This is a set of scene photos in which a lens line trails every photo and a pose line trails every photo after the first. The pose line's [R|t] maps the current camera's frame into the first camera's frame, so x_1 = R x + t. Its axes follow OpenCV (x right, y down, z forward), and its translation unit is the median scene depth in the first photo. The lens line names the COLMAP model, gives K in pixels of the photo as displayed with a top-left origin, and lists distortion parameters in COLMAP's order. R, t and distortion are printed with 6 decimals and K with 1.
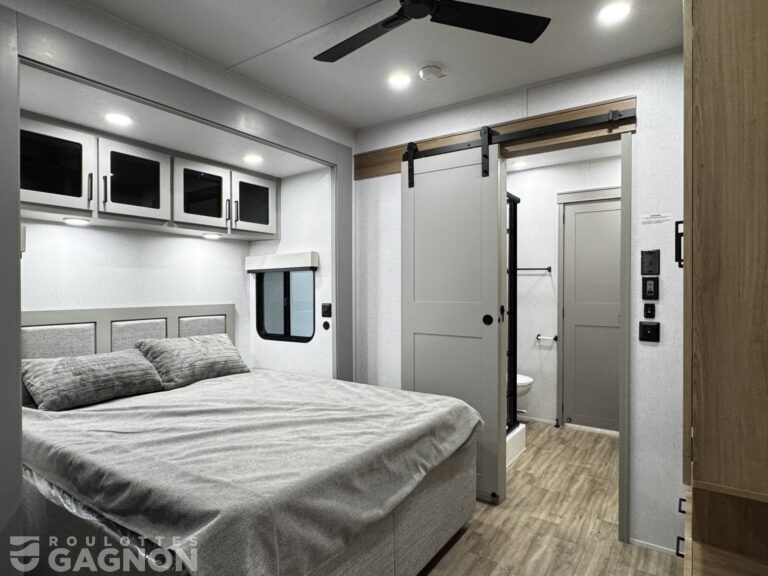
lens RADIAL K [[453.6, 0, 379.7], [0, 453.6, 286.2], [0, 0, 1]] dist [-0.004810, 0.000813]
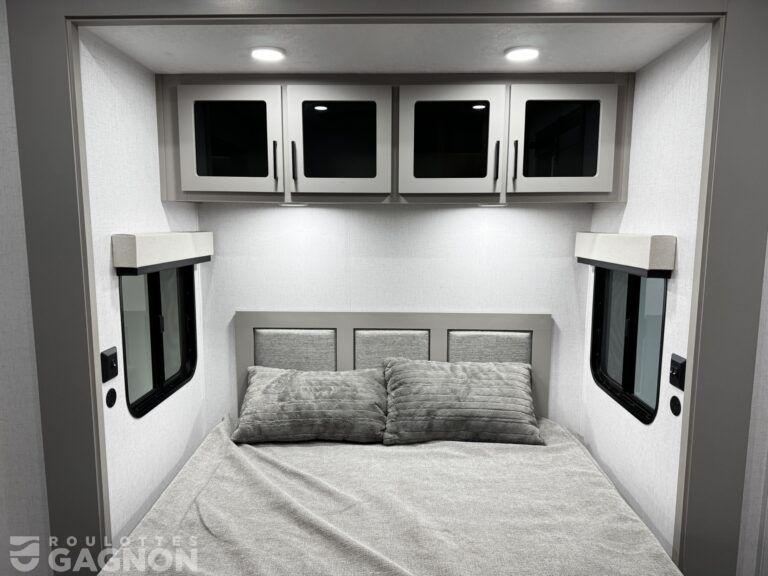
lens RADIAL K [[541.8, 0, 382.8], [0, 541.8, 292.6], [0, 0, 1]] dist [0.059215, -0.059357]
pose [[0.549277, 0.121888, -0.826703, 0.166449], [-0.000844, 0.989385, 0.145313, -0.107609], [0.835640, -0.079119, 0.543549, 0.514476]]
